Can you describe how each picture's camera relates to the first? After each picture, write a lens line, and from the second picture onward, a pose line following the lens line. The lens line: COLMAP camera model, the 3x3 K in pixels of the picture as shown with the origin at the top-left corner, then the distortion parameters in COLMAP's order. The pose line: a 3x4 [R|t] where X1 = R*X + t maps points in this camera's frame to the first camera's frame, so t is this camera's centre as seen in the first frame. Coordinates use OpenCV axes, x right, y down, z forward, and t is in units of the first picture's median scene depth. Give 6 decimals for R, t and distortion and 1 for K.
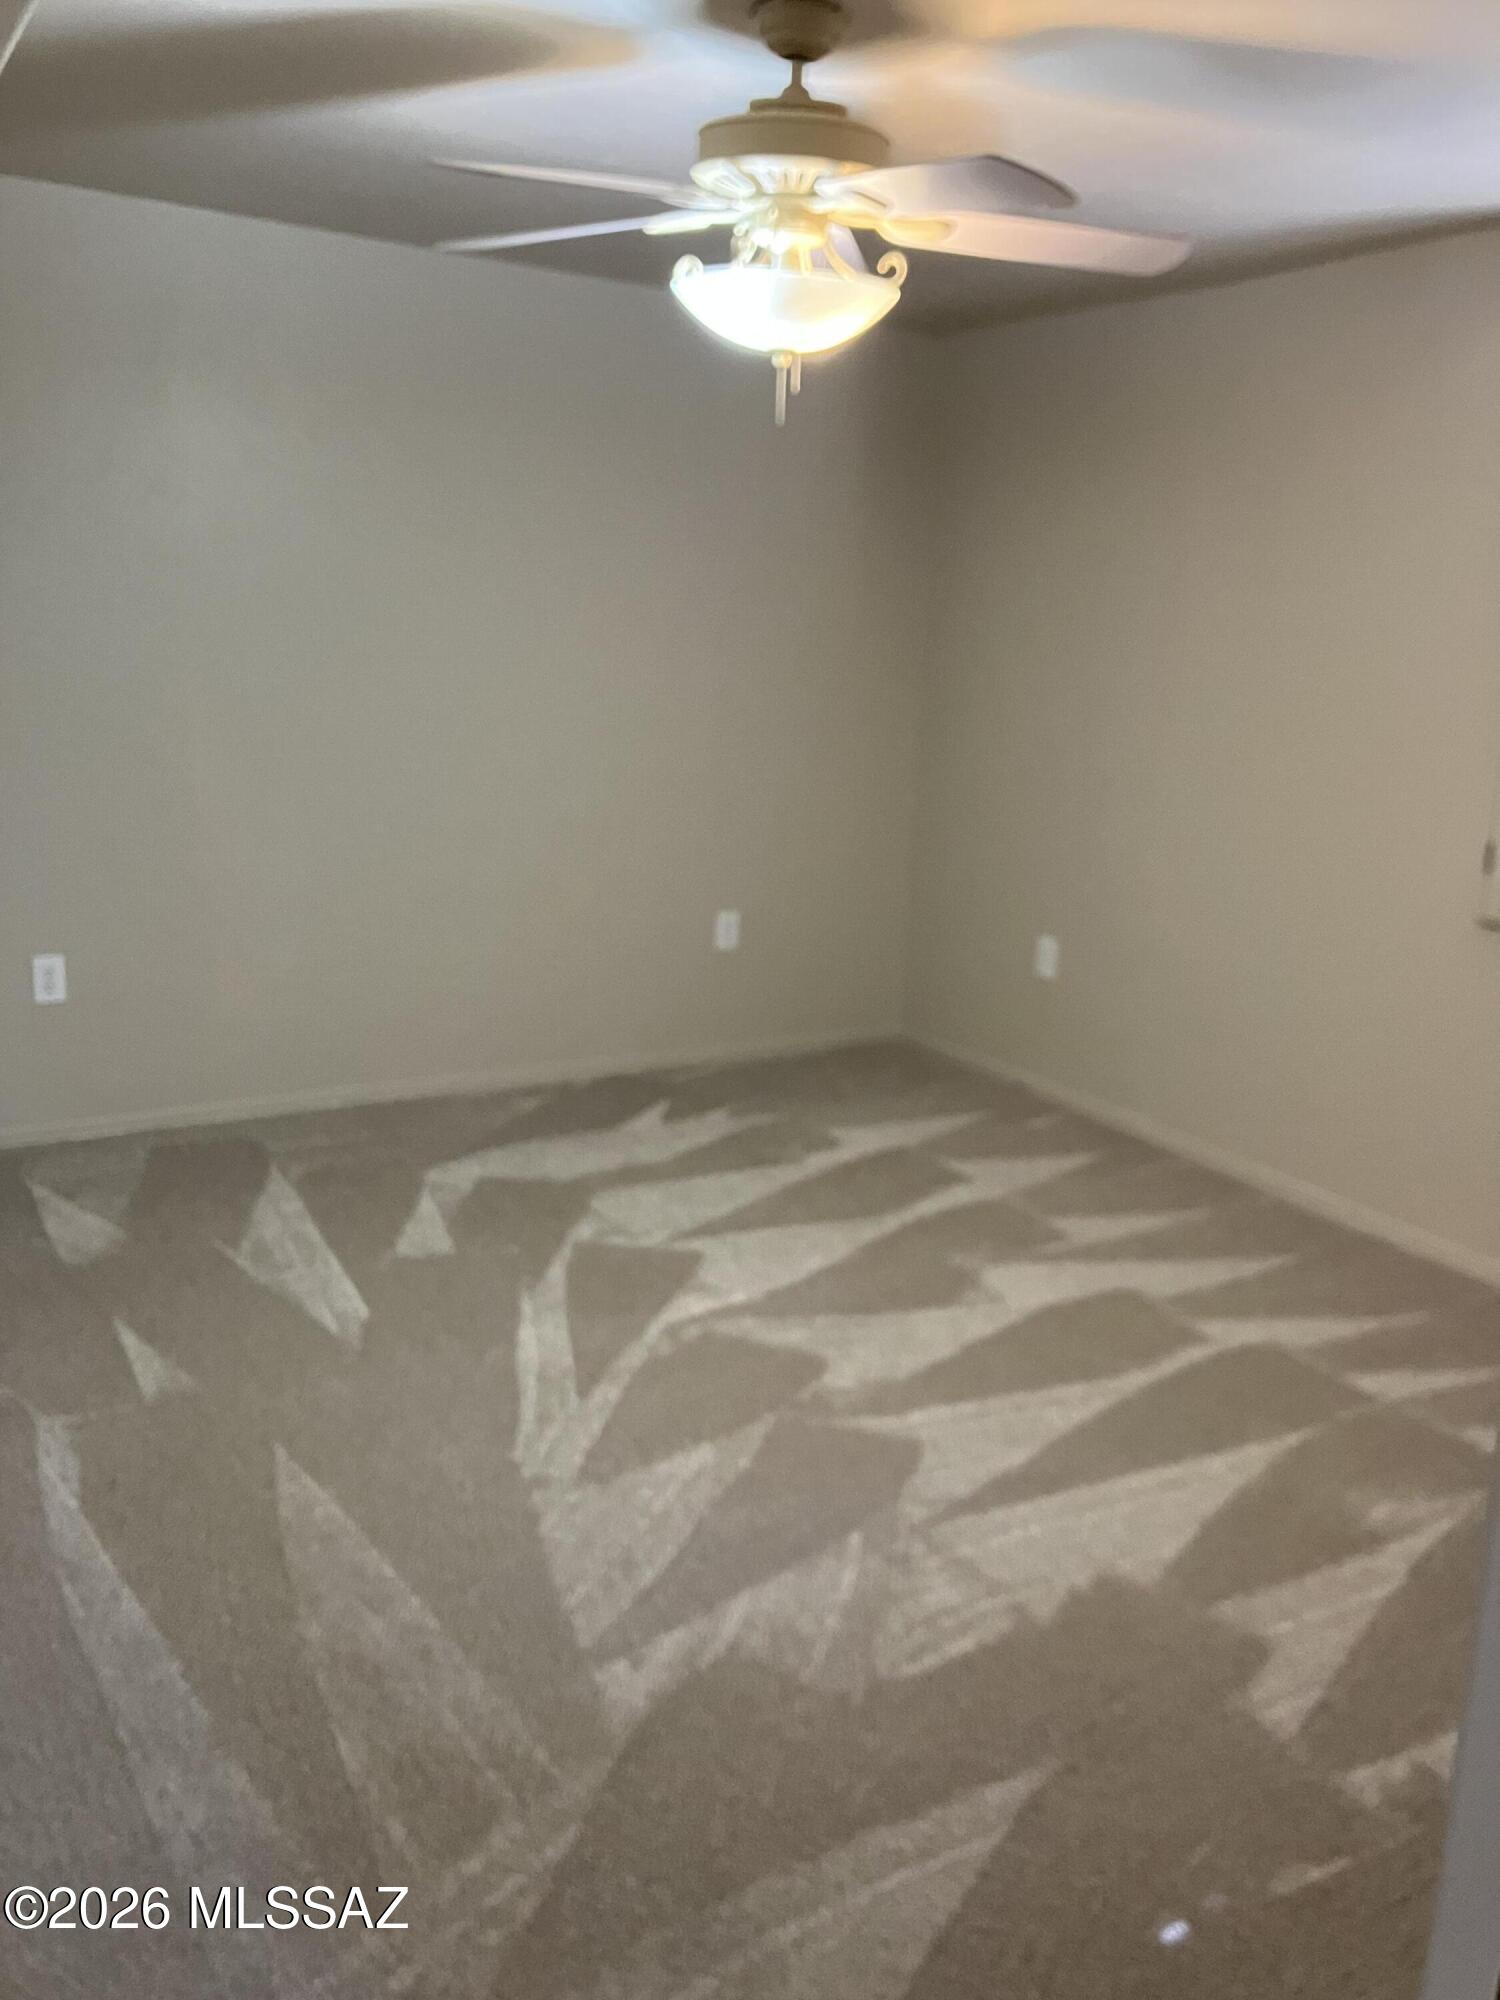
lens RADIAL K [[1648.0, 0, 744.9], [0, 1648.0, 997.8], [0, 0, 1]] dist [0.027893, -0.033972]
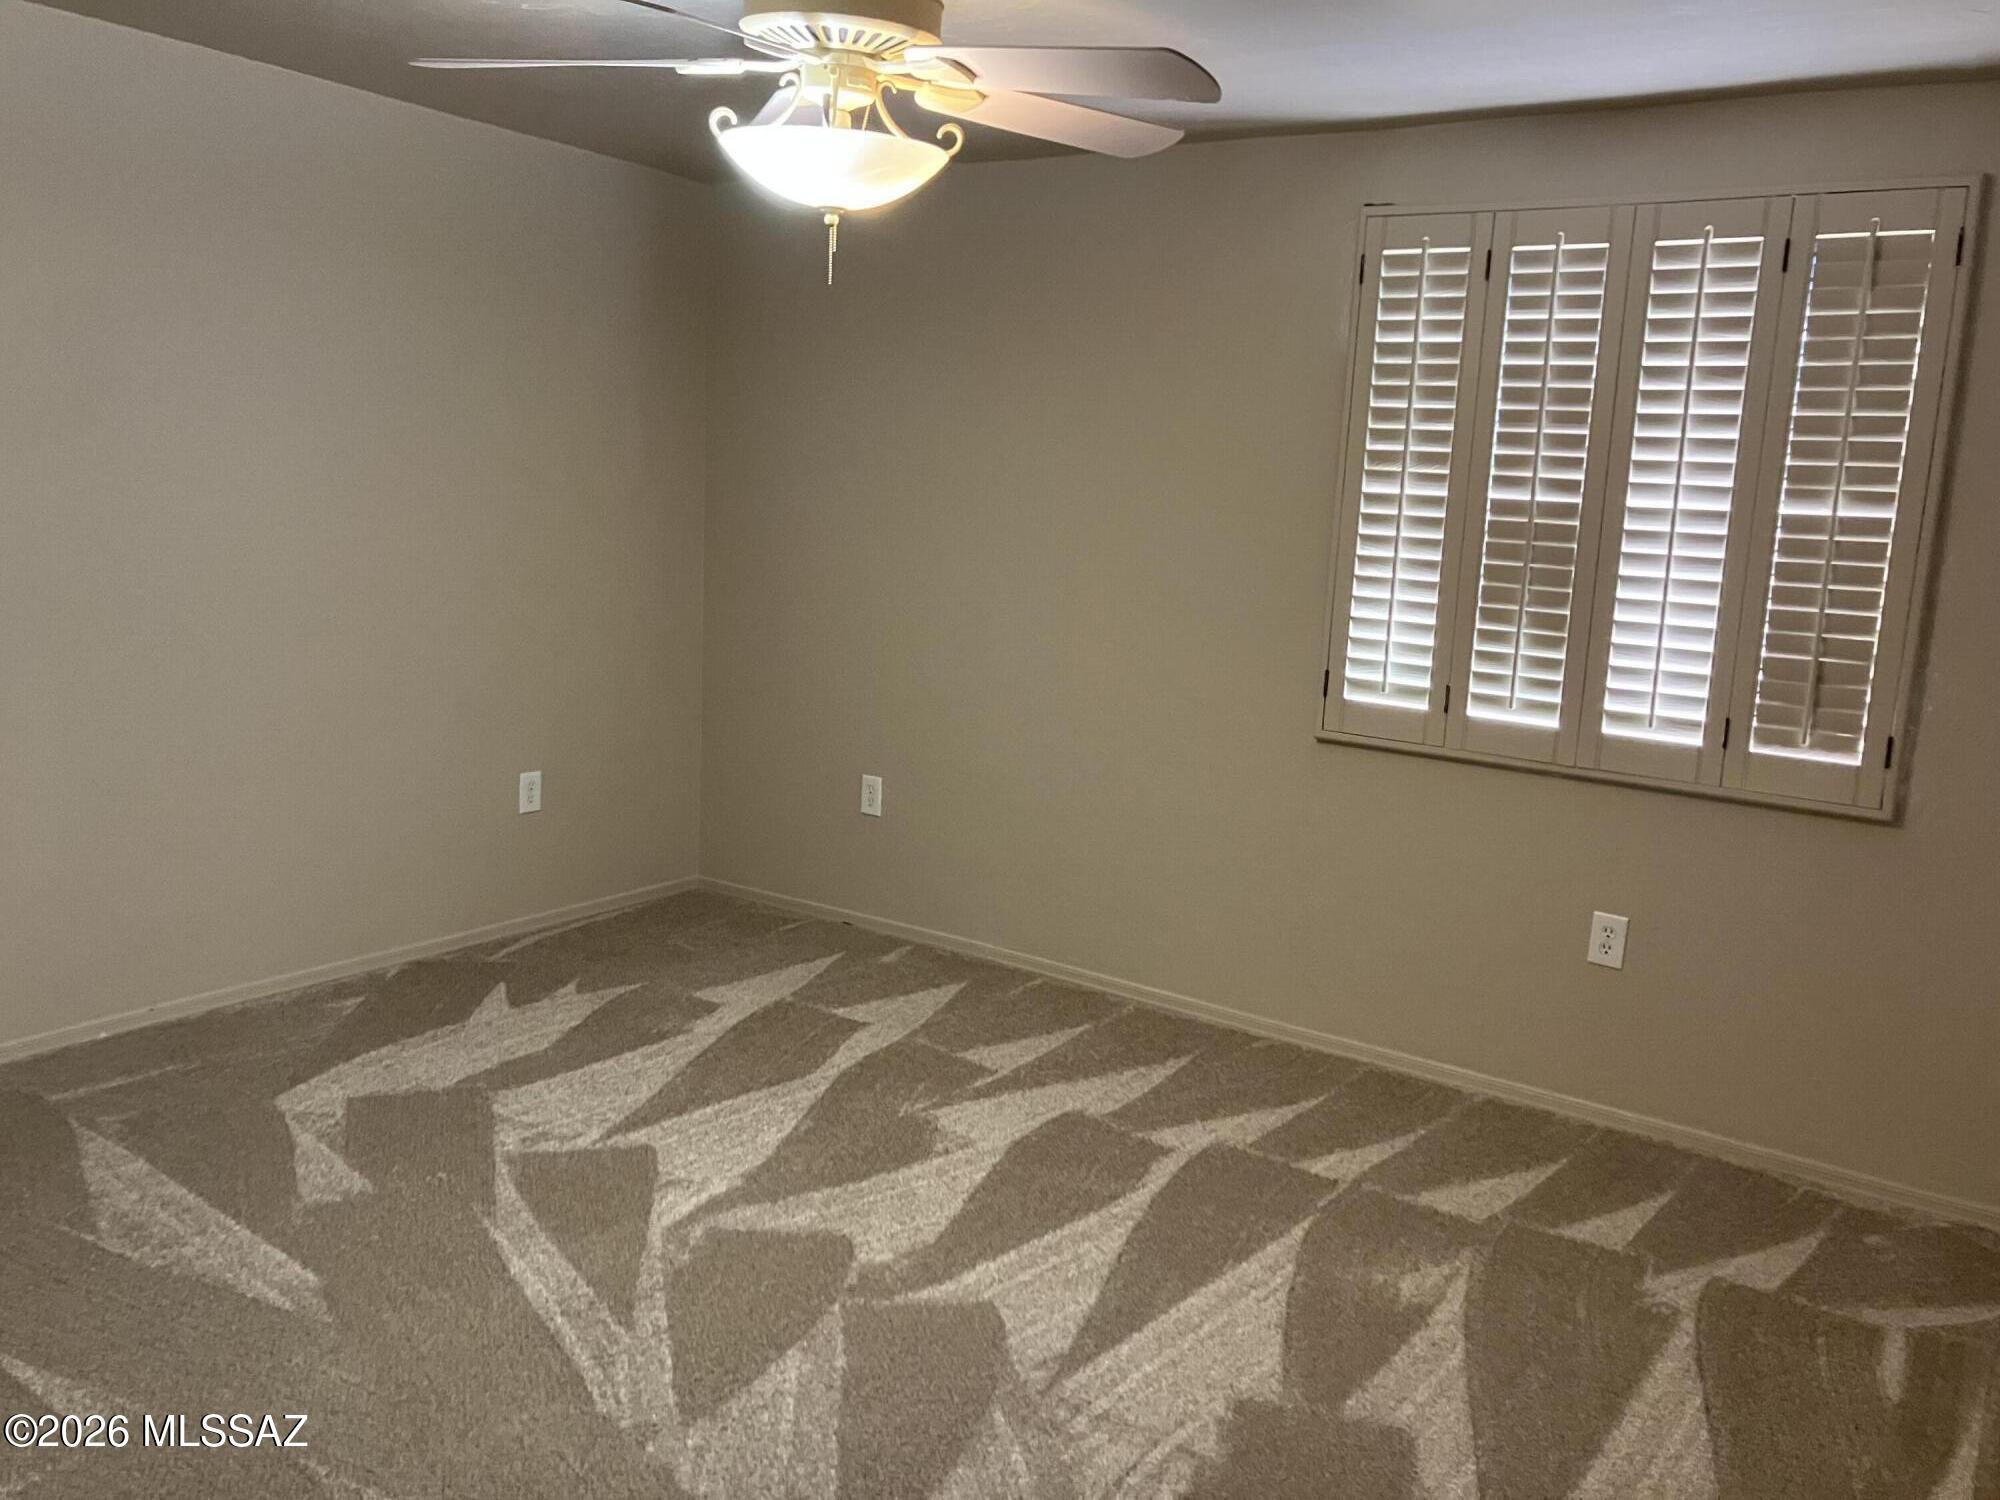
lens RADIAL K [[1648.0, 0, 998.8], [0, 1648.0, 752.3], [0, 0, 1]] dist [0.027893, -0.033972]
pose [[0.923266, -0.069354, 0.377848, -0.196612], [0.085545, 0.995989, -0.026215, -0.026400], [-0.374515, 0.056526, 0.925496, 0.055213]]
